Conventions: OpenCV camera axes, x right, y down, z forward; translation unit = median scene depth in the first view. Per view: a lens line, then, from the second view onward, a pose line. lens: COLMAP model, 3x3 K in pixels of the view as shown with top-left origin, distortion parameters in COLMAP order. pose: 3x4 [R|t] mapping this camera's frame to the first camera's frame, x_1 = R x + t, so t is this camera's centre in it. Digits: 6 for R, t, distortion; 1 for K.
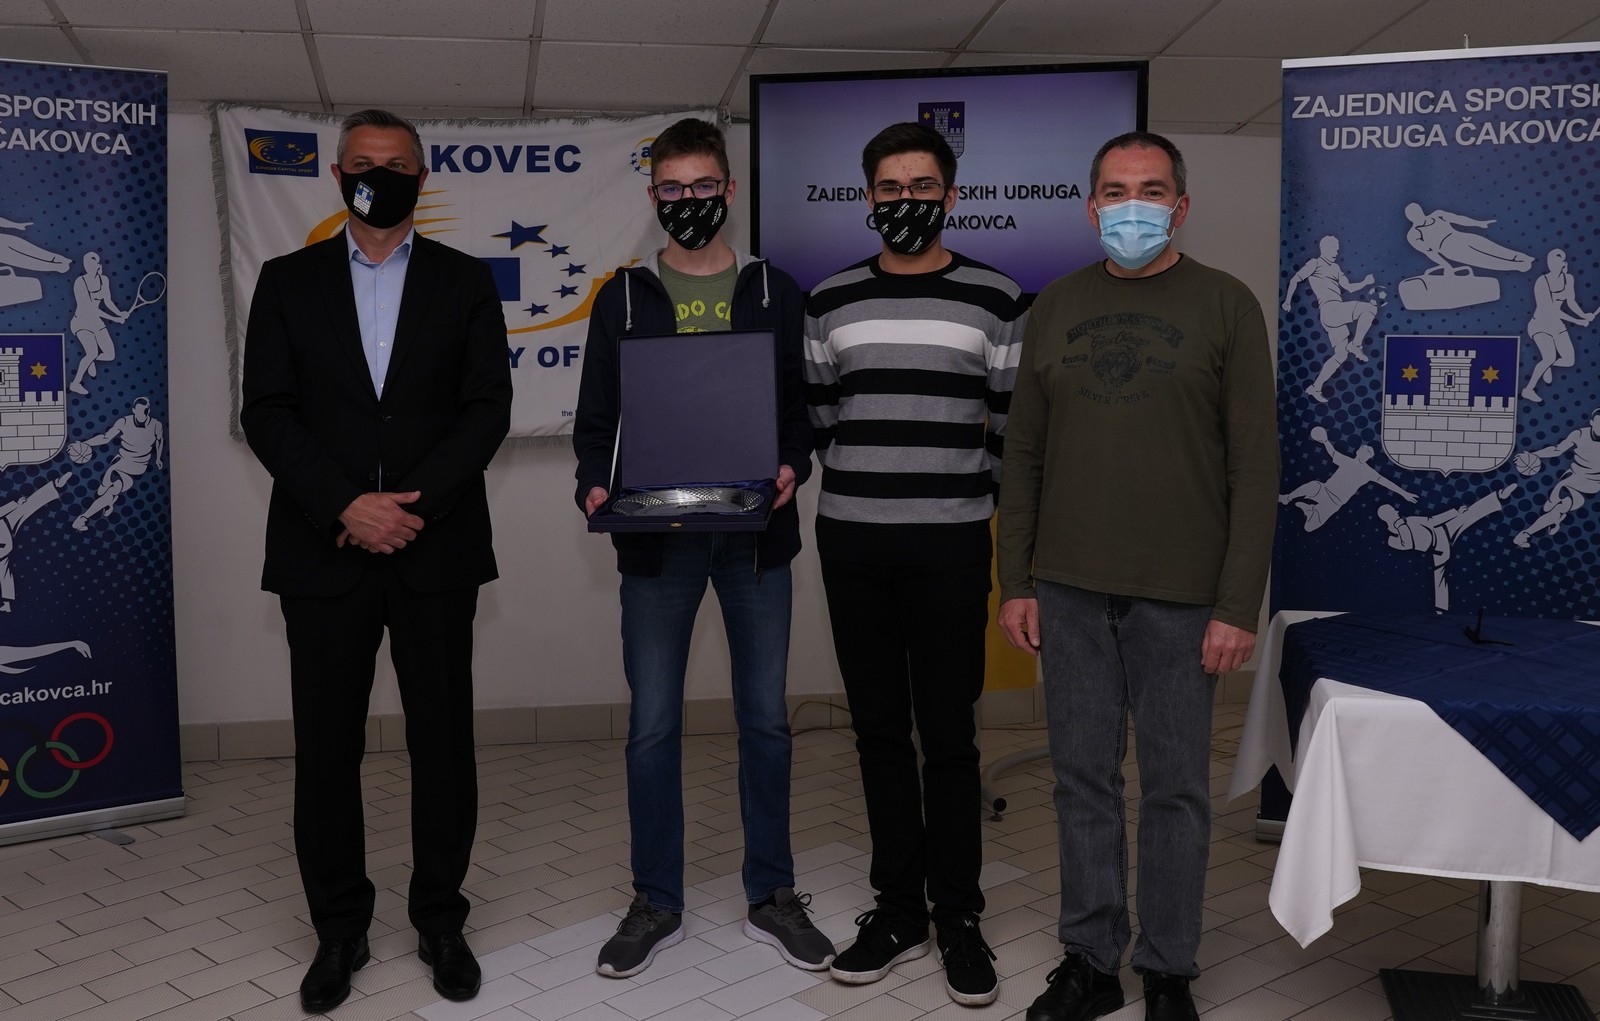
lens RADIAL K [[1587.5, 0, 758.9], [0, 1587.5, 437.6], [0, 0, 1]] dist [0.002815, 0.025945]
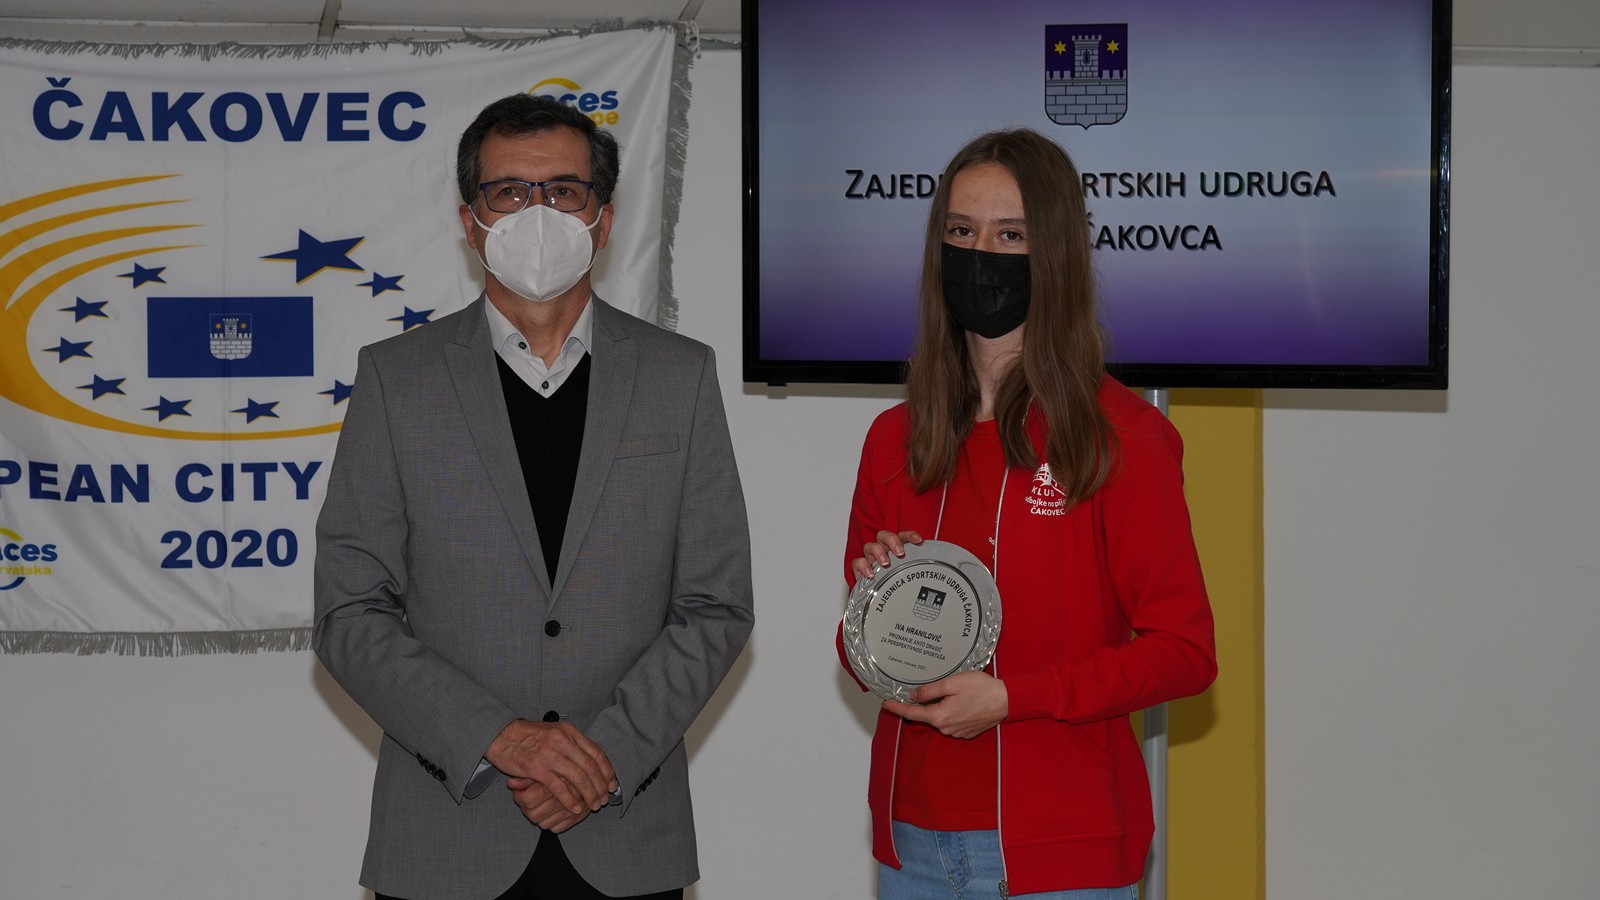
lens RADIAL K [[3276.1, 0, 807.0], [0, 3276.1, 460.2], [0, 0, 1]] dist [0.024834, 0.225398]
pose [[0.999213, -0.002710, 0.039564, -0.026372], [0.004766, 0.998637, -0.051985, 0.001823], [-0.039369, 0.052132, 0.997864, -0.126183]]
